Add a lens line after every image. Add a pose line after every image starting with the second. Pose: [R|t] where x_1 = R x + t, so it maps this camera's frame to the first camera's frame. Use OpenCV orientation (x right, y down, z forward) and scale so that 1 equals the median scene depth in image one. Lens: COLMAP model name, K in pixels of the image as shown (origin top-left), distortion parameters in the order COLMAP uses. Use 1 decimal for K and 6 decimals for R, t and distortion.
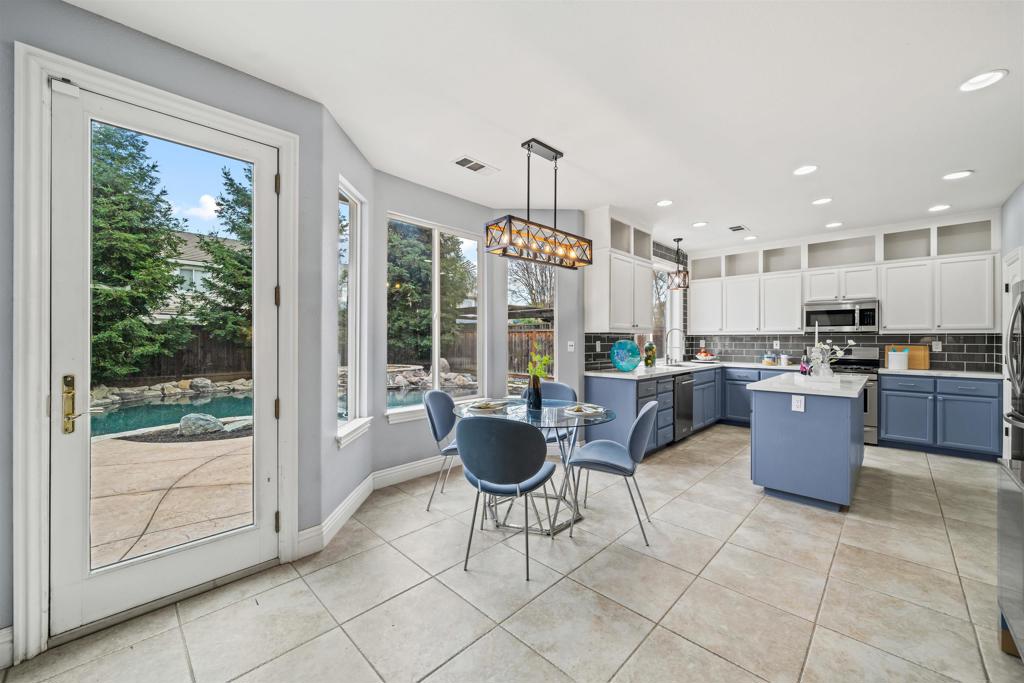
lens RADIAL K [[387.2, 0, 497.9], [0, 387.2, 340.5], [0, 0, 1]] dist [-0.002568, -0.000354]
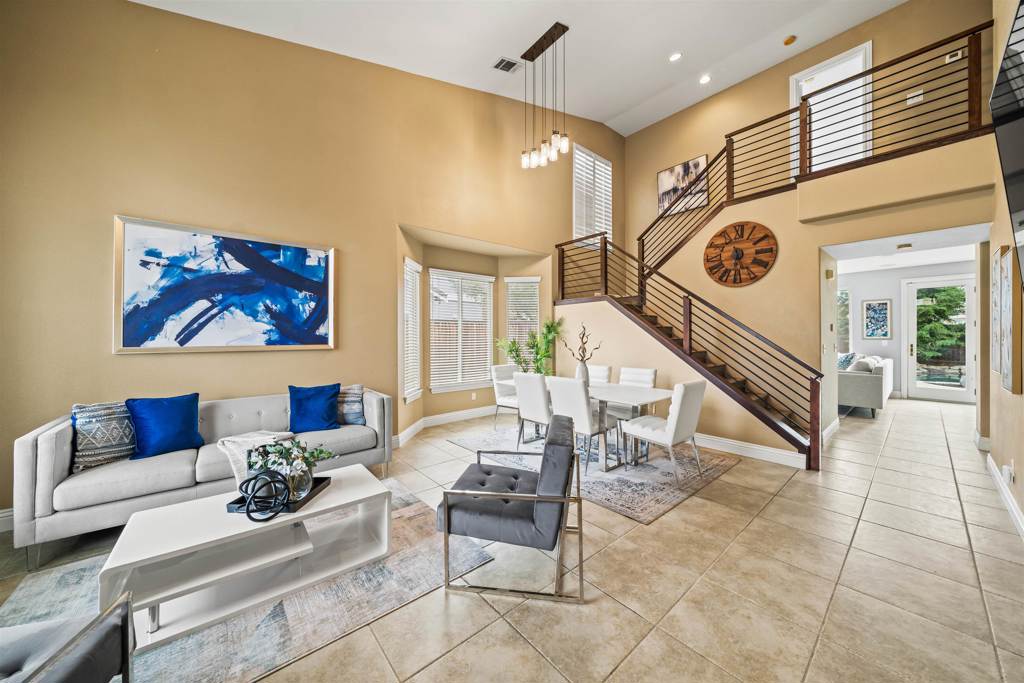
lens RADIAL K [[354.7, 0, 509.7], [0, 354.7, 335.6], [0, 0, 1]] dist [-0.001902, -0.000150]
pose [[-0.077008, -0.000867, -0.997030, 1.092181], [0.001167, 0.999999, -0.000959, -0.004959], [0.997030, -0.001238, -0.077007, -1.090201]]
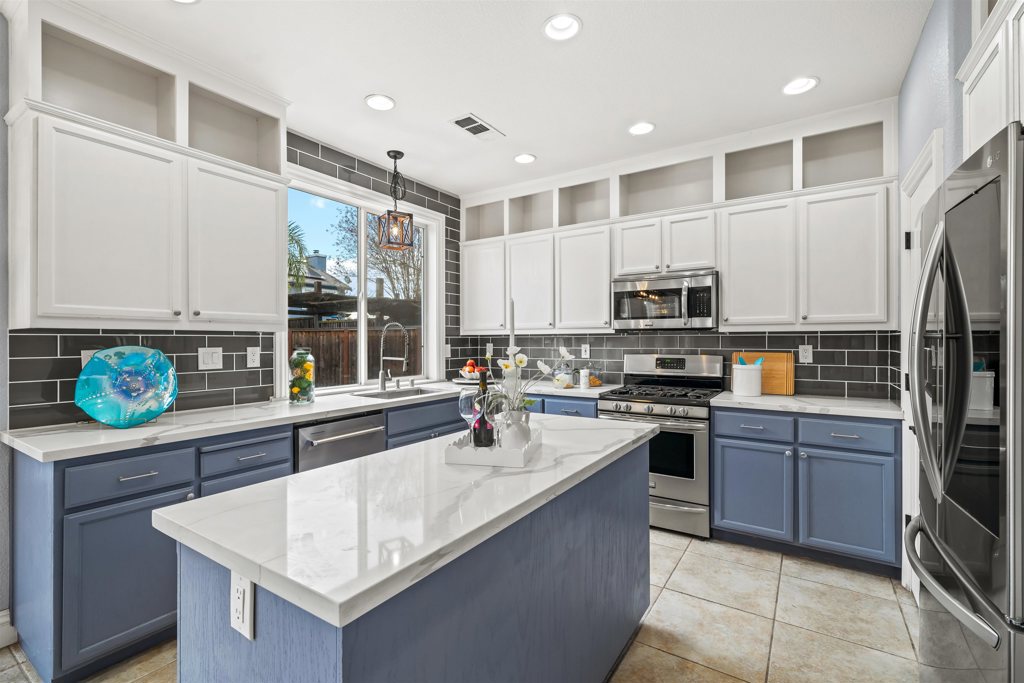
lens RADIAL K [[501.9, 0, 451.2], [0, 501.9, 344.1], [0, 0, 1]] dist [-0.000701, -0.000390]
pose [[0.982138, -0.004653, 0.188102, 0.501670], [0.004223, 0.999987, 0.002689, -0.003726], [-0.188113, -0.001847, 0.982146, 0.384256]]
